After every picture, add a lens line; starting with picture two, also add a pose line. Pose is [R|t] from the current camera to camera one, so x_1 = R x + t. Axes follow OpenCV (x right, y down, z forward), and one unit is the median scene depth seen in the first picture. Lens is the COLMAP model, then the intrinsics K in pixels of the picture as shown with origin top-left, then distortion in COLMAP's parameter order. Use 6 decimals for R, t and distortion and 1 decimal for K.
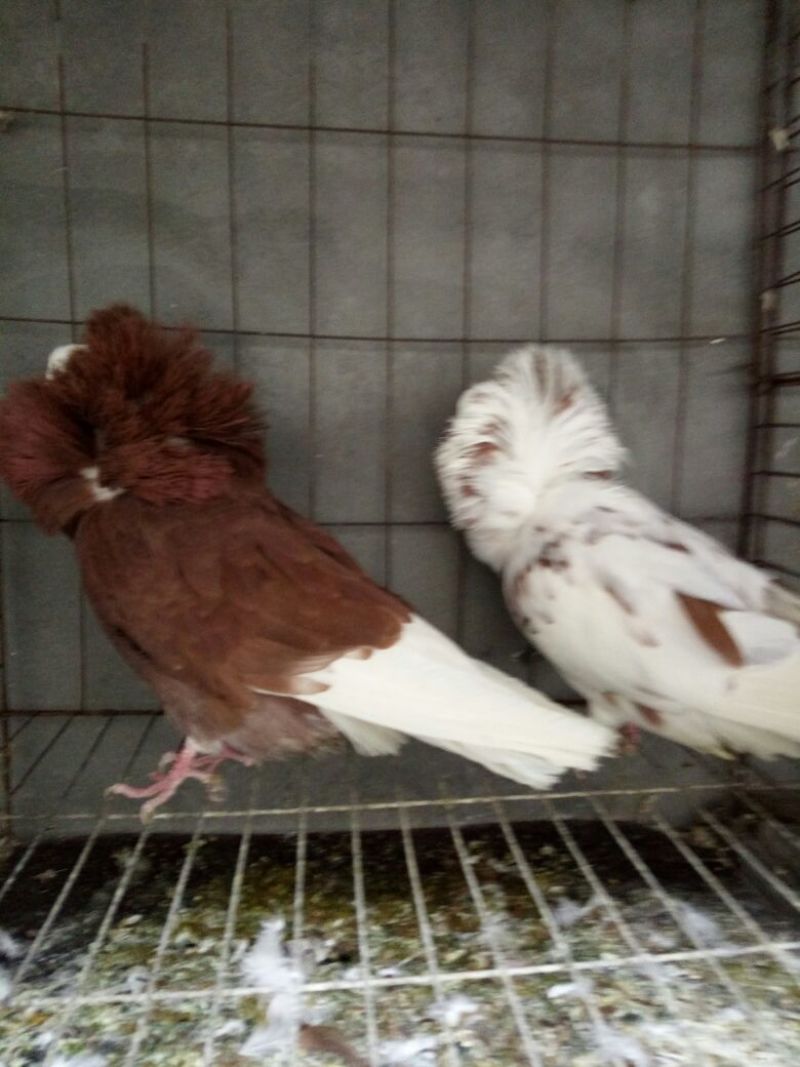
lens RADIAL K [[828.7, 0, 395.4], [0, 828.7, 523.2], [0, 0, 1]] dist [0.044698, -0.045471]
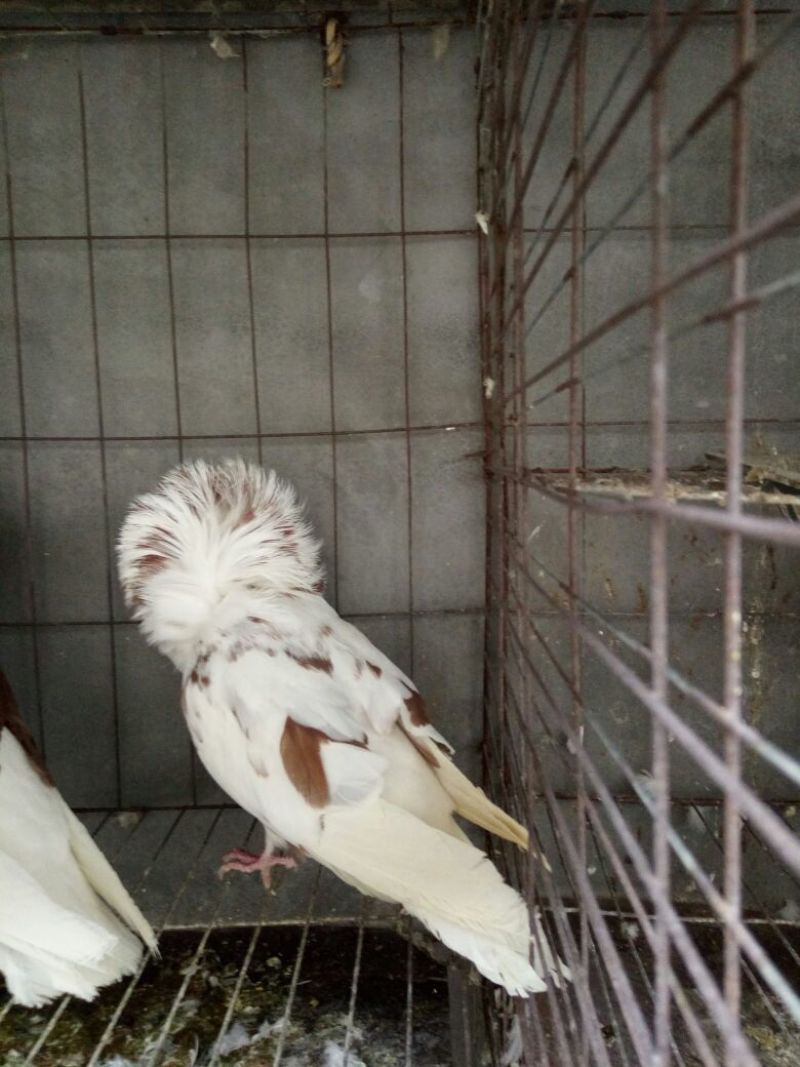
lens RADIAL K [[828.7, 0, 321.0], [0, 828.7, 536.6], [0, 0, 1]] dist [0.044698, -0.045471]
pose [[0.993762, -0.013264, -0.110728, 0.381388], [0.010430, 0.999604, -0.026135, -0.078802], [0.111031, 0.024817, 0.993507, 0.040140]]
